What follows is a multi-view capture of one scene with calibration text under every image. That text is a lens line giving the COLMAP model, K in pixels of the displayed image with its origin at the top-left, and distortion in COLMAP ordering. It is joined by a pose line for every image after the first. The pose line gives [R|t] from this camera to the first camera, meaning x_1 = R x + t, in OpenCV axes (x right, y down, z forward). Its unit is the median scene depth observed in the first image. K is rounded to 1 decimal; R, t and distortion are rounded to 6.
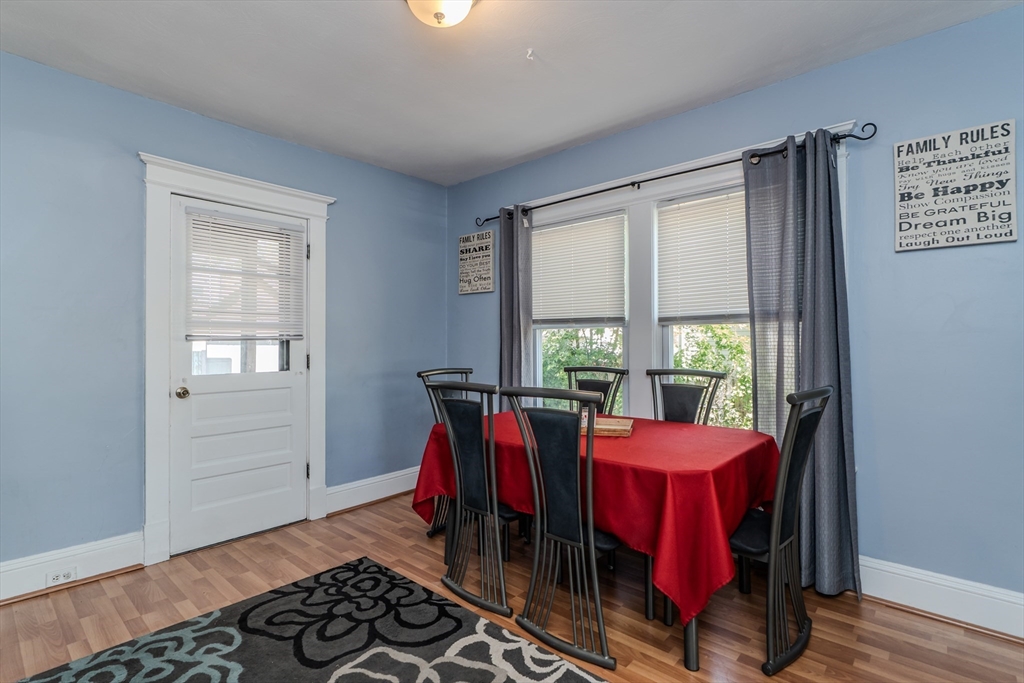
lens RADIAL K [[488.0, 0, 468.9], [0, 488.0, 344.9], [0, 0, 1]] dist [-0.000188, -0.000064]
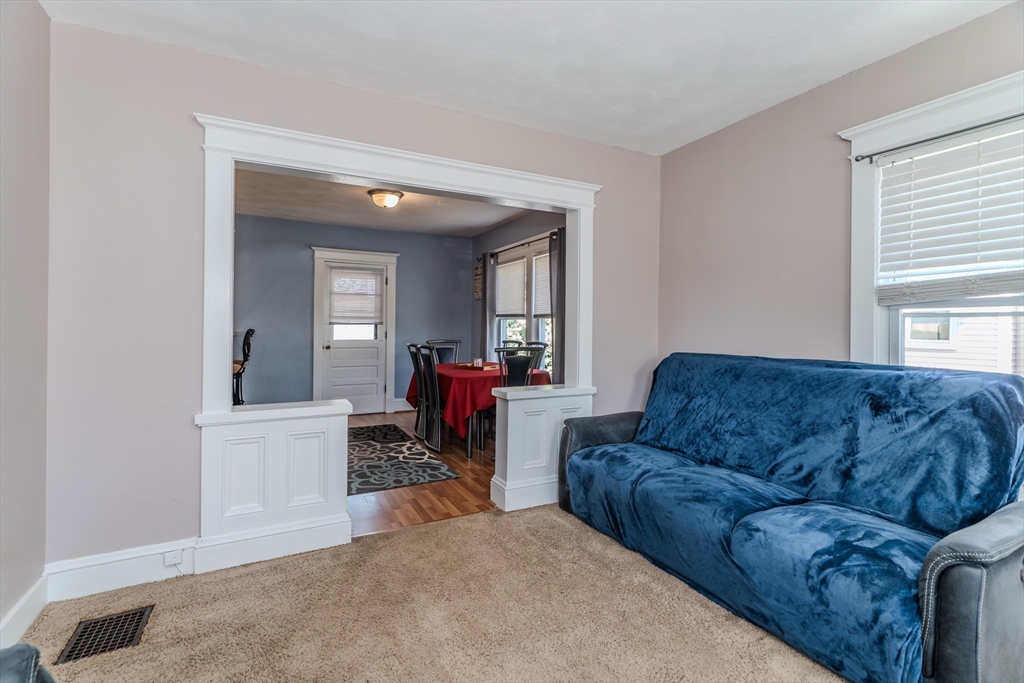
lens RADIAL K [[462.0, 0, 501.6], [0, 462.0, 325.4], [0, 0, 1]] dist [0.000539, 0.000272]
pose [[0.935858, 0.010062, -0.352232, 0.818057], [-0.010854, 0.999941, -0.000274, -0.011334], [0.352209, 0.004080, 0.935913, -0.653646]]
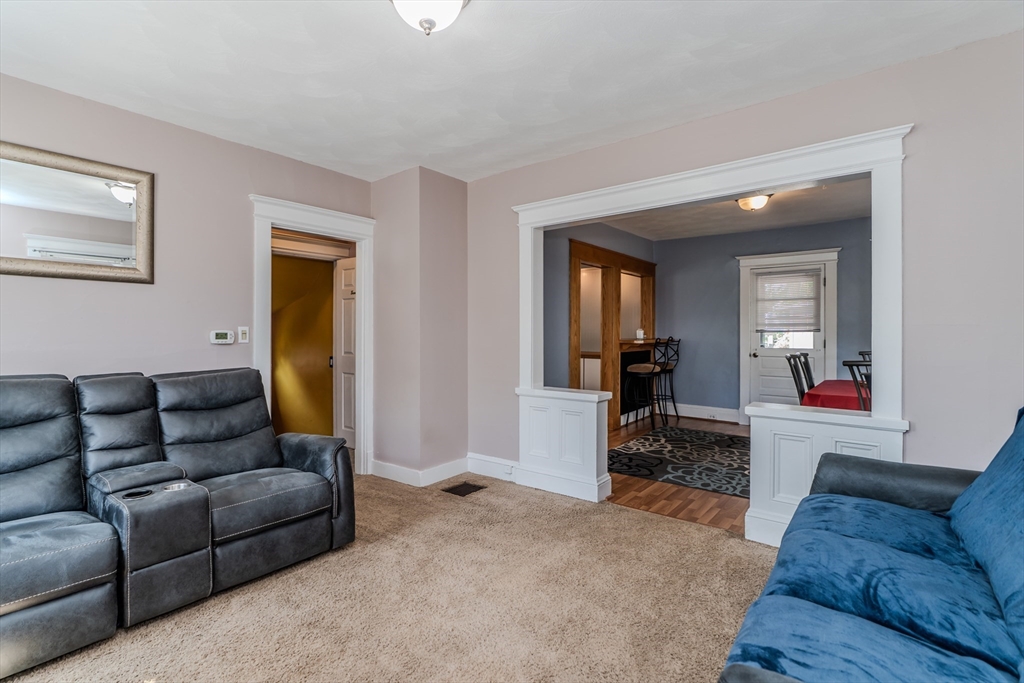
lens RADIAL K [[462.0, 0, 501.6], [0, 462.0, 325.4], [0, 0, 1]] dist [0.000539, 0.000272]
pose [[0.085940, -0.010869, -0.996241, 1.263613], [-0.001409, 0.999938, -0.011031, -0.012900], [0.996299, 0.002352, 0.085919, -0.321132]]
